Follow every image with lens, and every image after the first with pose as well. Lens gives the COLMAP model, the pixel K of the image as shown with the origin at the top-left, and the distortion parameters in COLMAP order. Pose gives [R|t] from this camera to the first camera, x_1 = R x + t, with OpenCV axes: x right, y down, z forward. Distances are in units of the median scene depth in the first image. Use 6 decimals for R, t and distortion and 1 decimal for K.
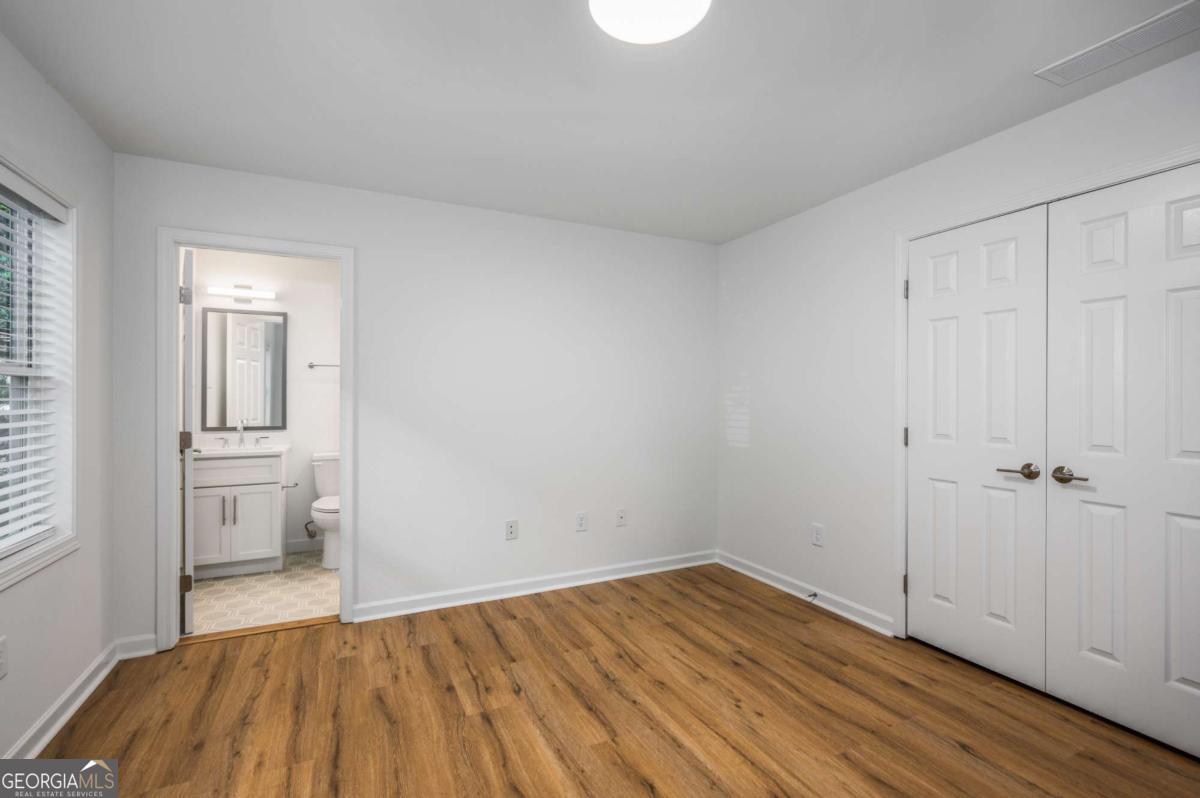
lens RADIAL K [[535.8, 0, 602.5], [0, 535.8, 401.7], [0, 0, 1]] dist [0.012067, 0.001304]
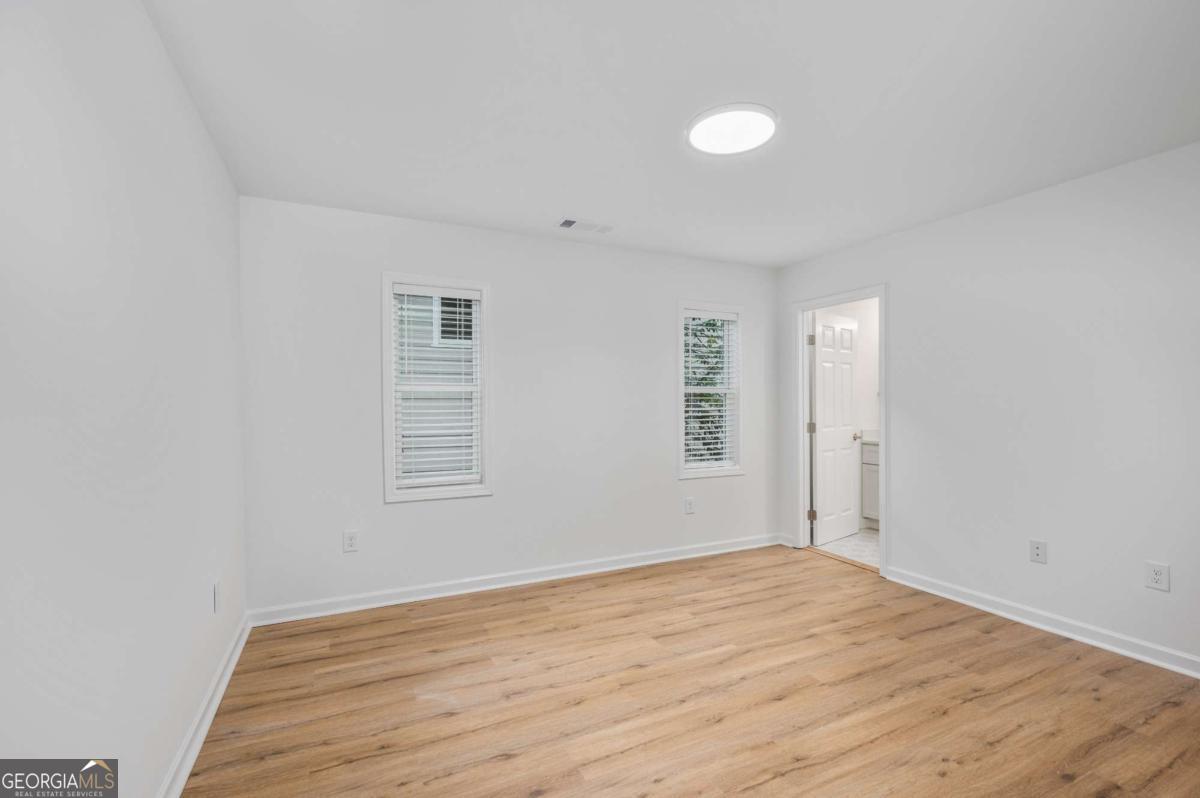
lens RADIAL K [[535.8, 0, 600.9], [0, 535.8, 389.6], [0, 0, 1]] dist [0.012067, 0.001304]
pose [[-0.000704, -0.030971, -0.999520, 0.881831], [-0.002247, 0.999518, -0.030969, 0.008177], [0.999997, 0.002224, -0.000773, 0.358671]]
